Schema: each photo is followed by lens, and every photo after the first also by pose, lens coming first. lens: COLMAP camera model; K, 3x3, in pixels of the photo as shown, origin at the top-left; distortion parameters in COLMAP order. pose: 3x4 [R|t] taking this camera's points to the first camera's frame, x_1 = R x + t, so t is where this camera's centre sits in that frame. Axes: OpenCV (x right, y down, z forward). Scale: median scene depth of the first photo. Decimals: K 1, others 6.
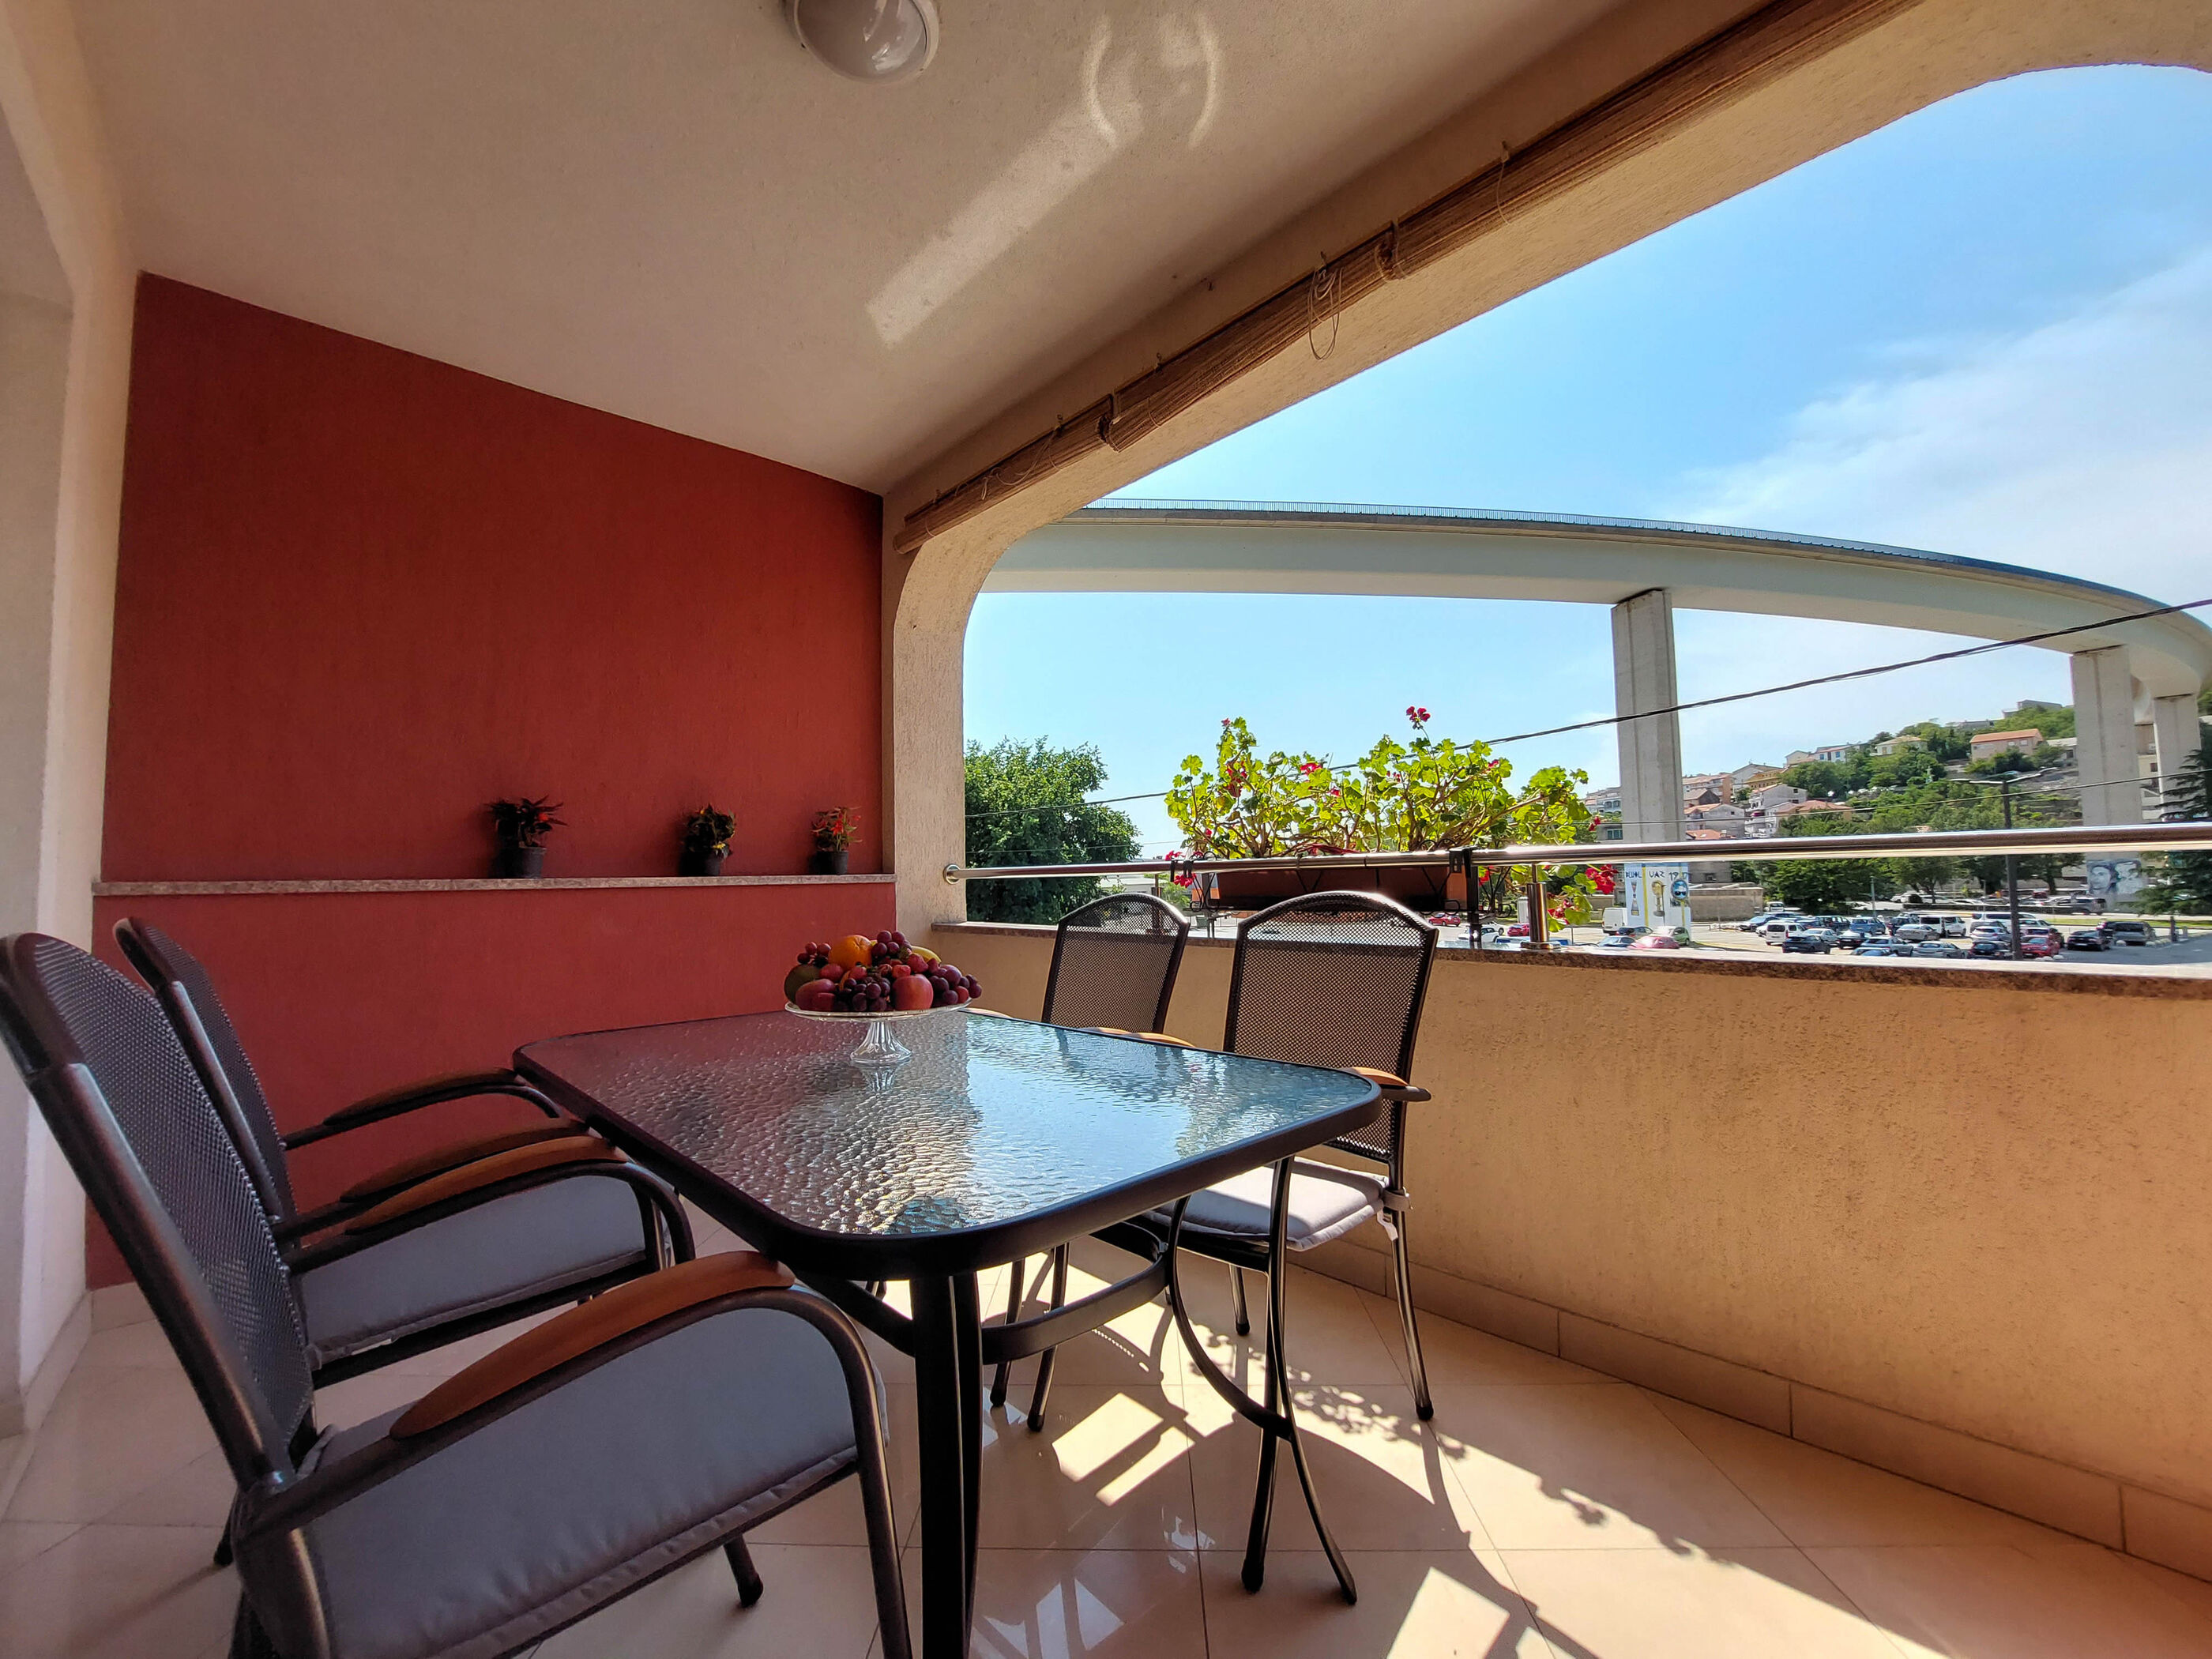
lens RADIAL K [[885.7, 0, 1111.4], [0, 885.7, 866.0], [0, 0, 1]] dist [-0.015512, -0.001596]
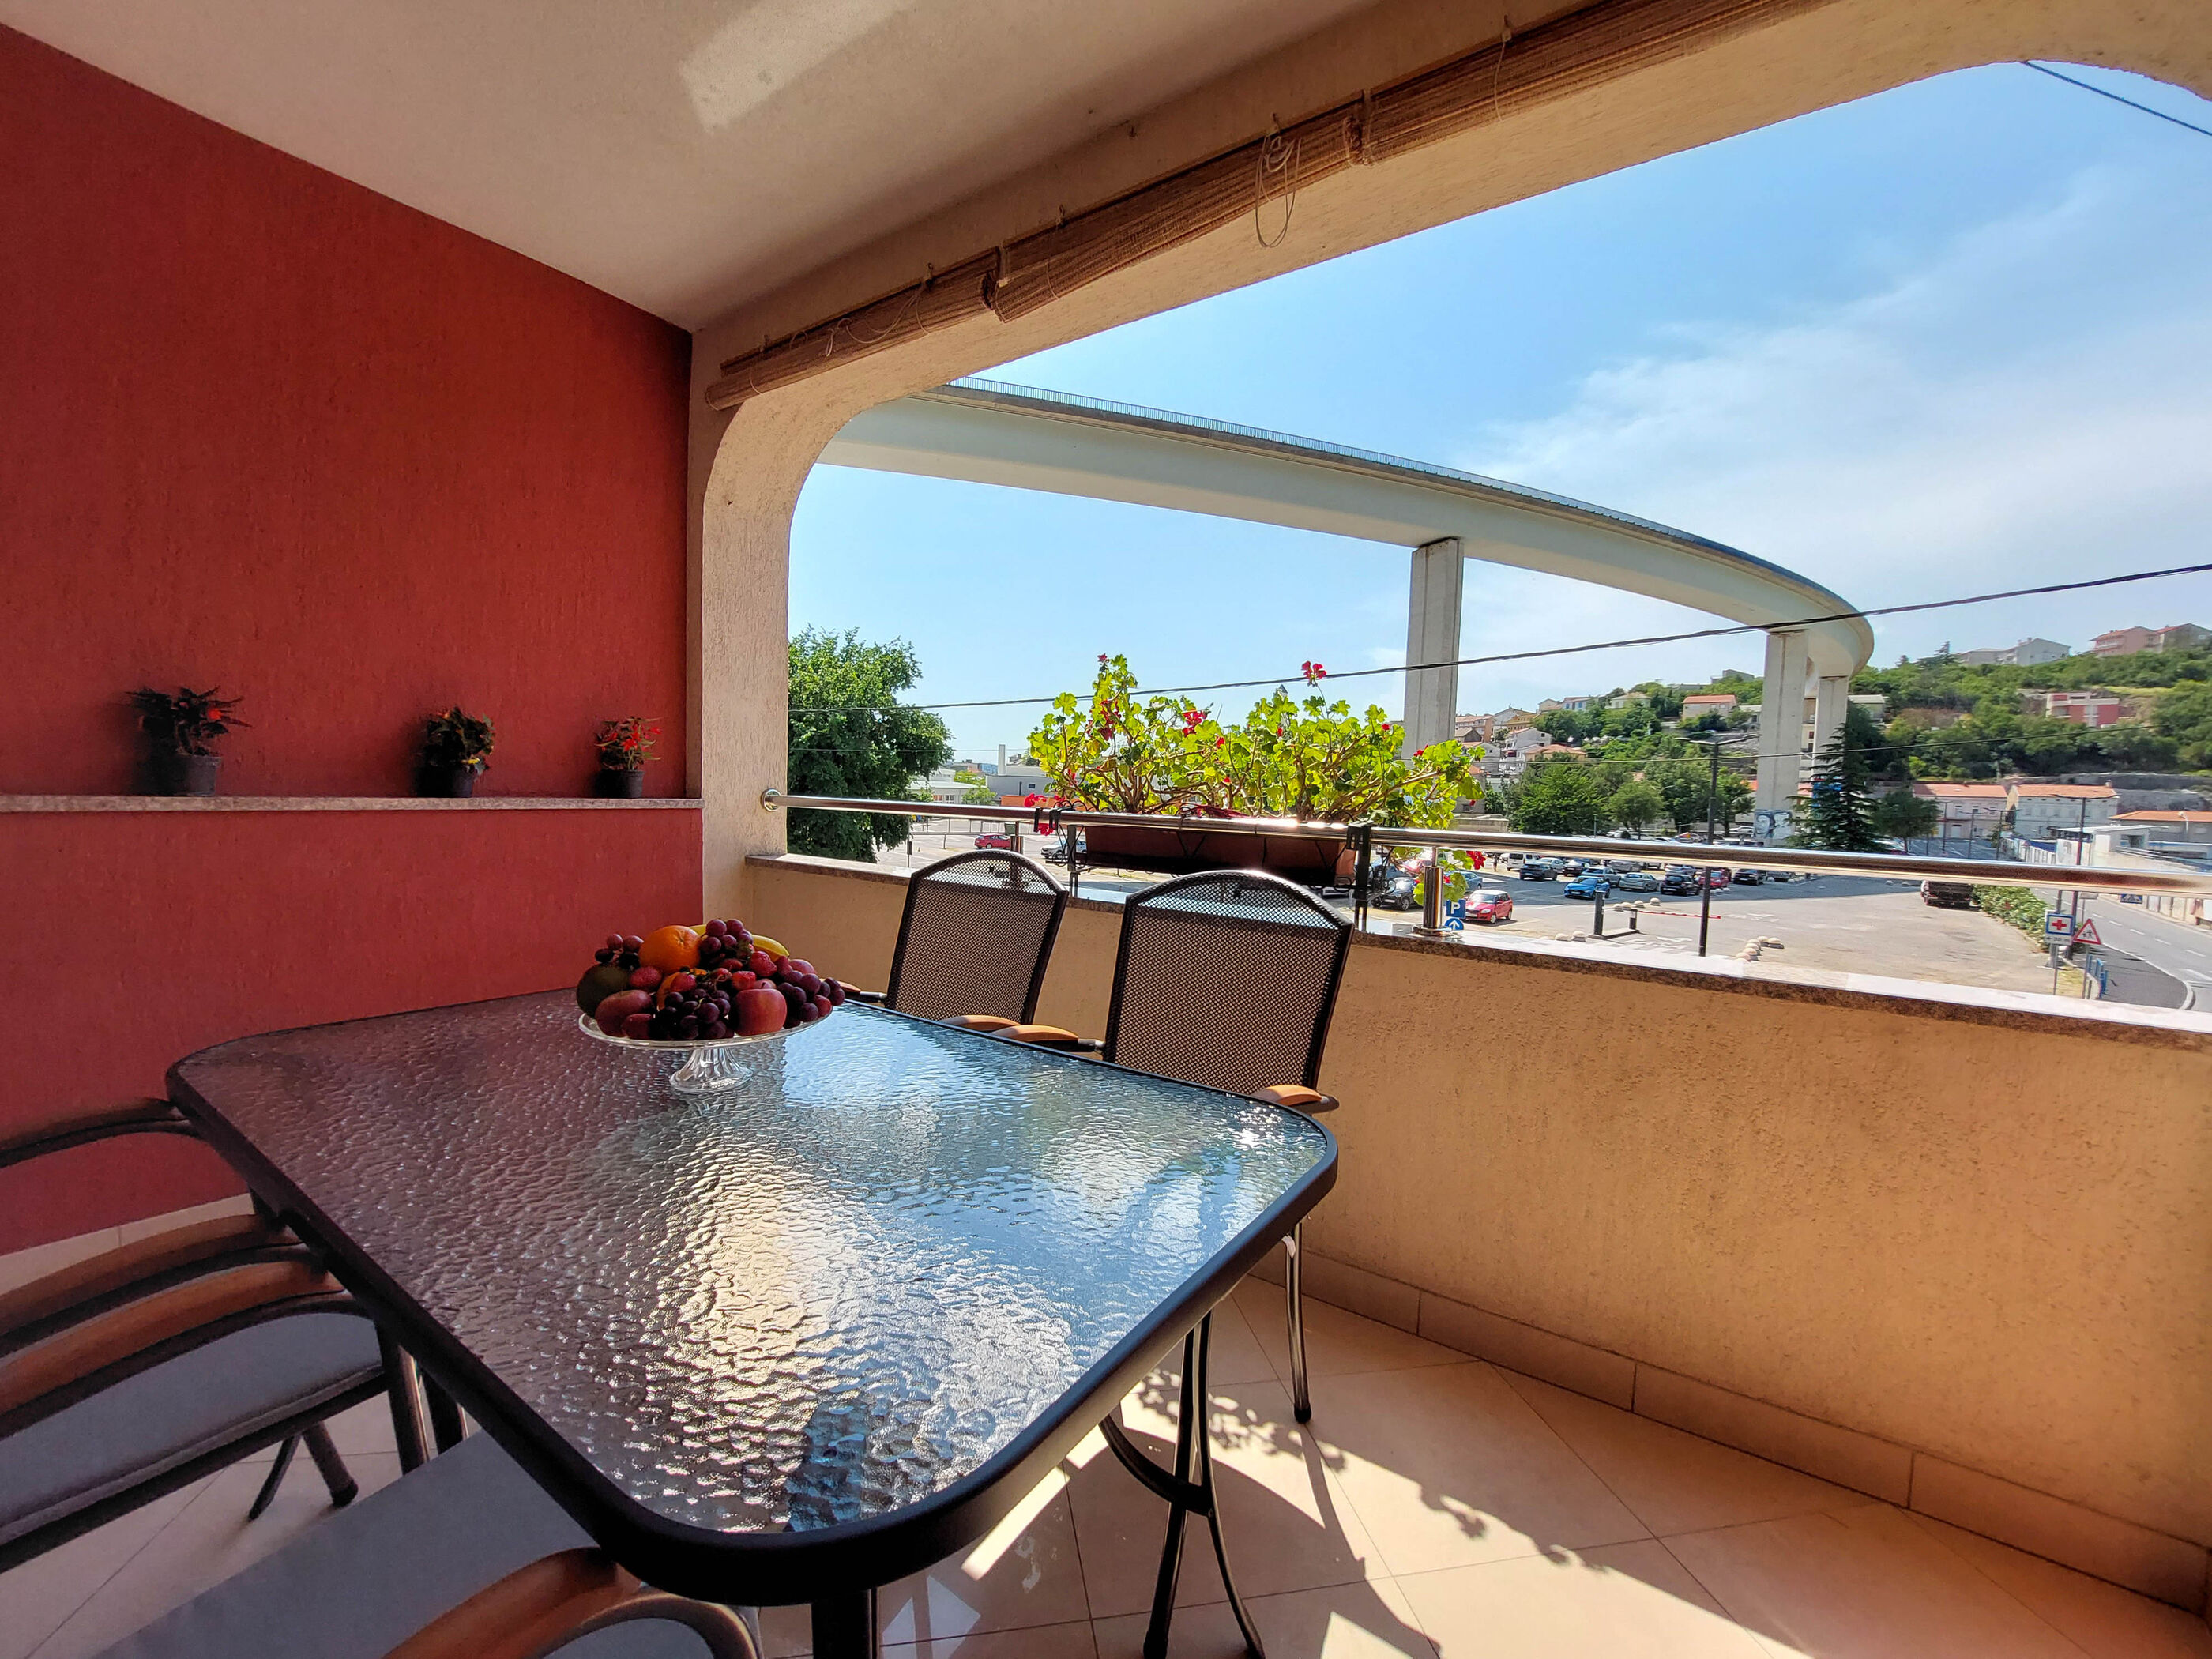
lens RADIAL K [[885.7, 0, 1102.0], [0, 885.7, 861.5], [0, 0, 1]] dist [-0.015512, -0.001596]
pose [[0.977183, 0.035115, 0.209478, -0.053457], [-0.056251, 0.993809, 0.095808, -0.042810], [-0.204817, -0.105406, 0.973108, 0.106007]]
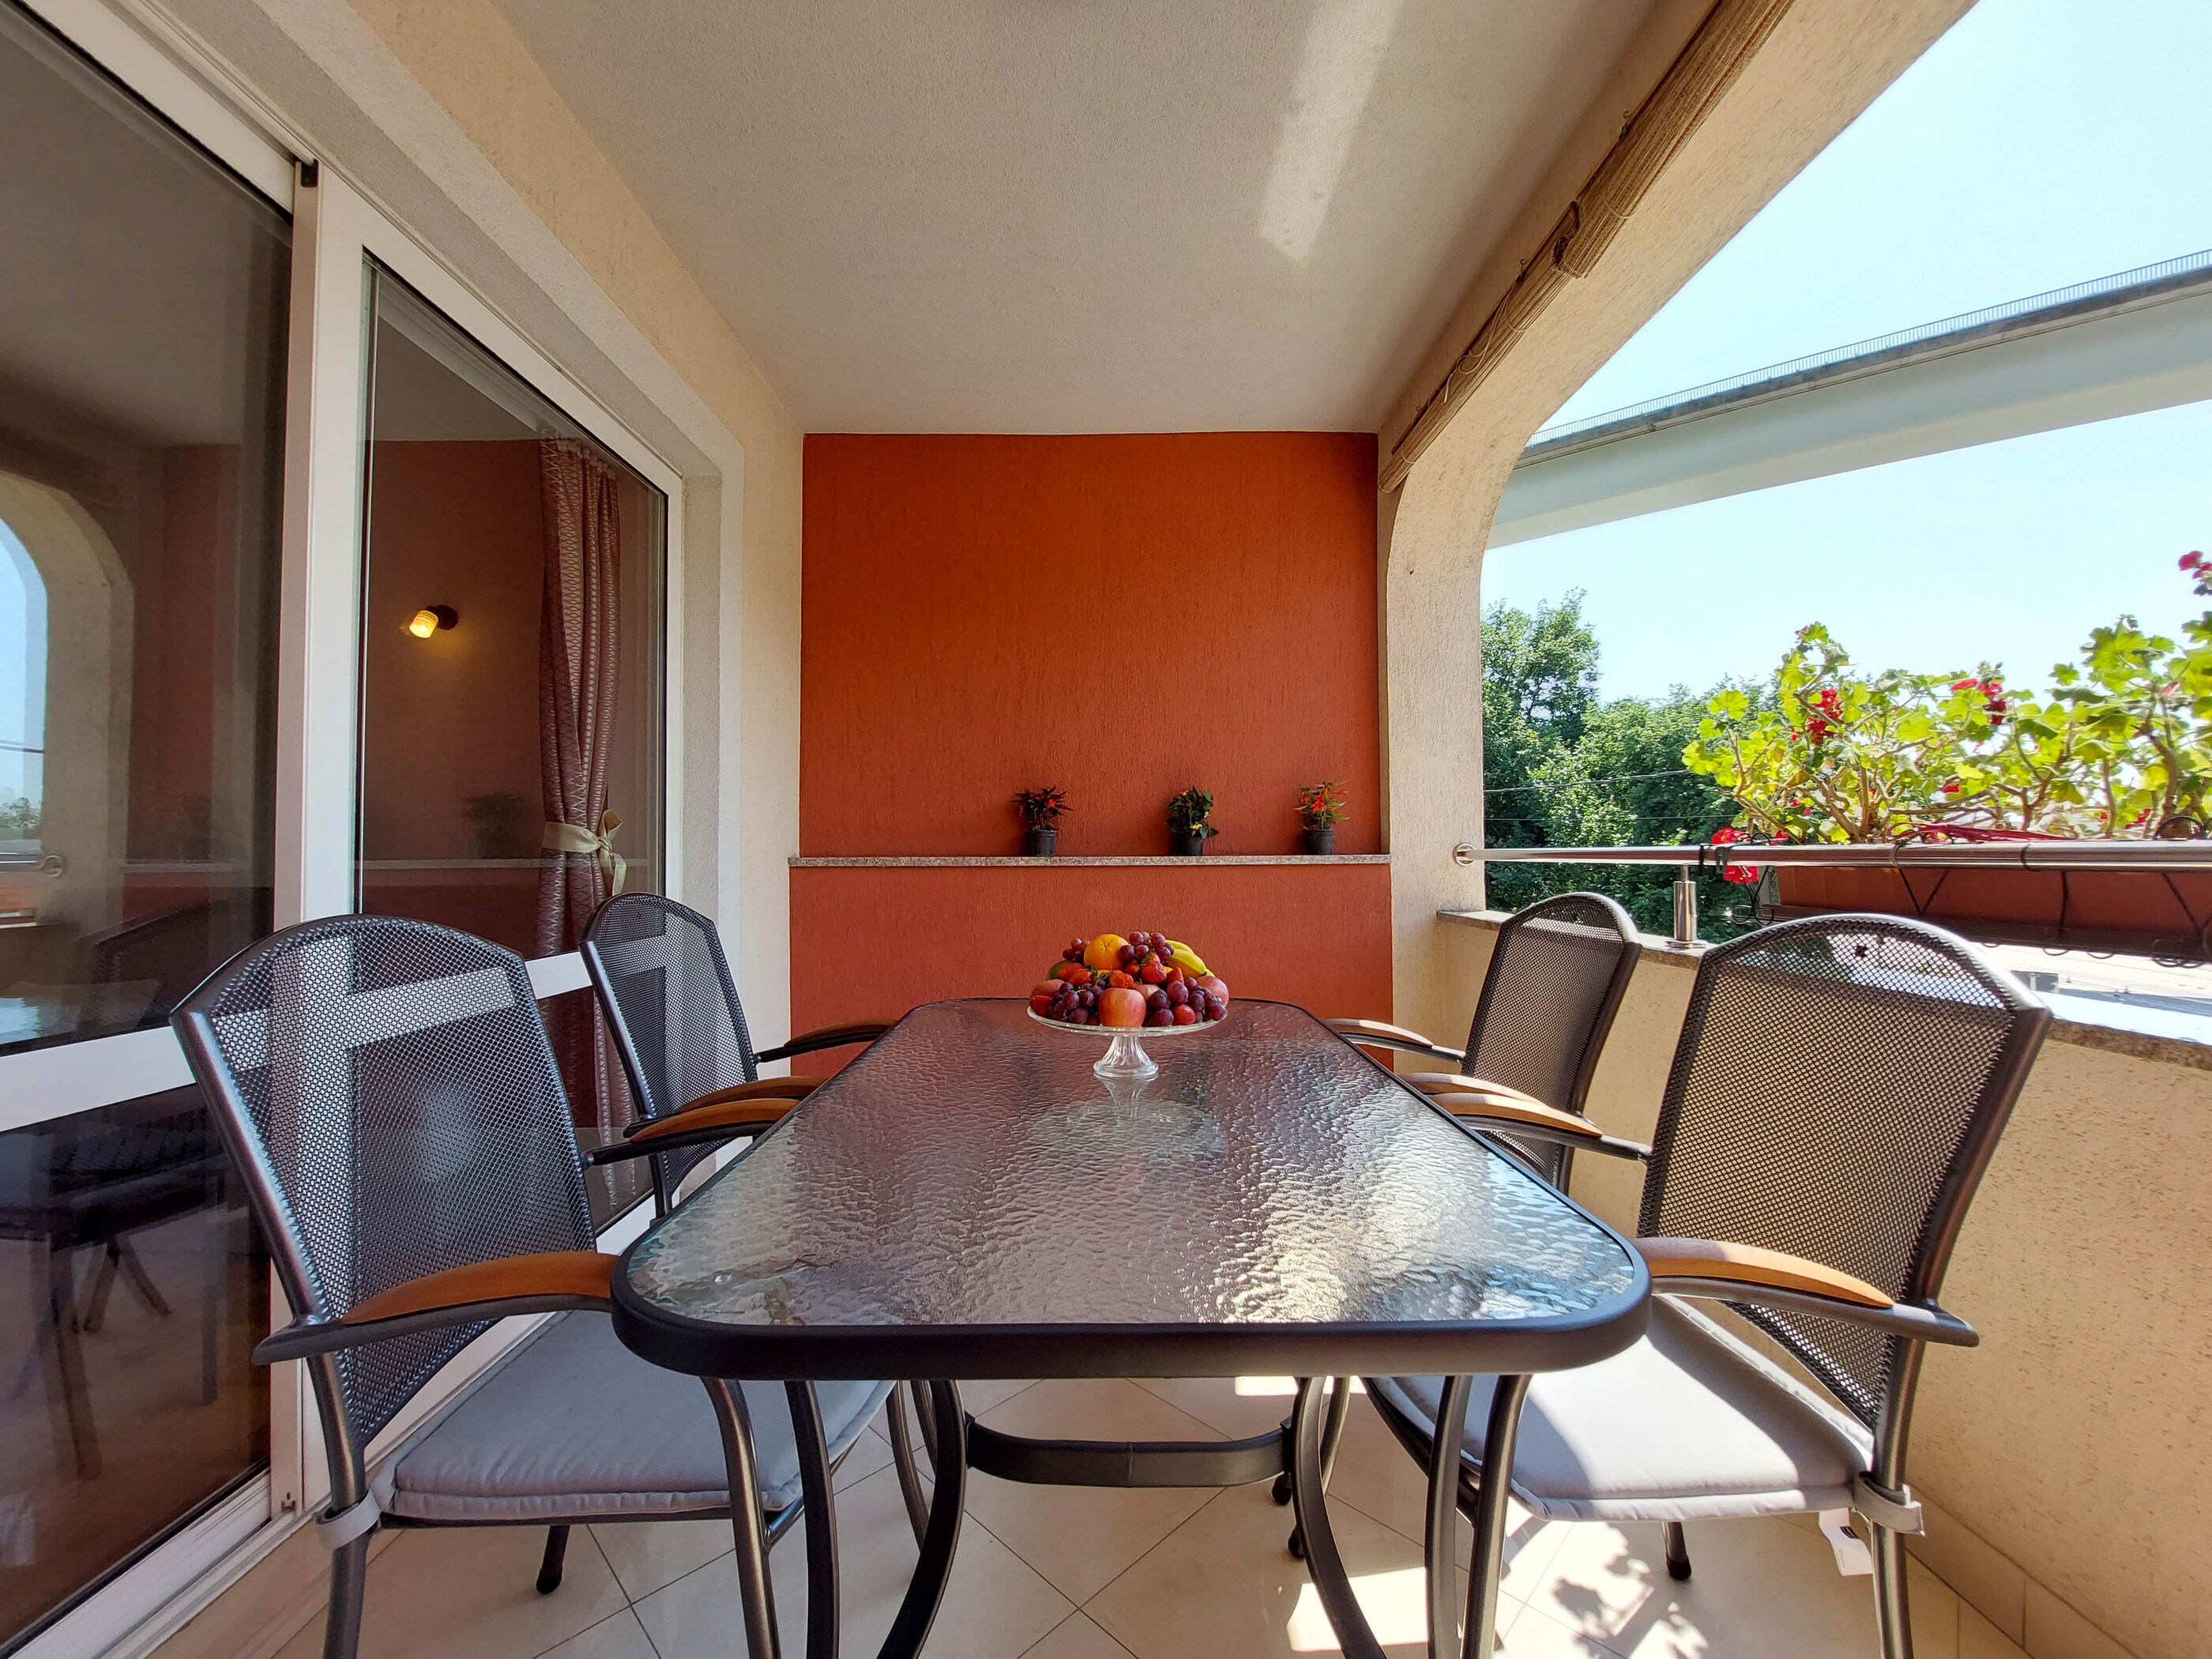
lens RADIAL K [[885.7, 0, 1114.8], [0, 885.7, 858.9], [0, 0, 1]] dist [-0.015512, -0.001596]
pose [[0.731841, 0.019713, -0.681190, 0.203896], [0.001282, 0.999540, 0.030304, -0.017605], [0.681474, -0.023051, 0.731479, 0.190949]]
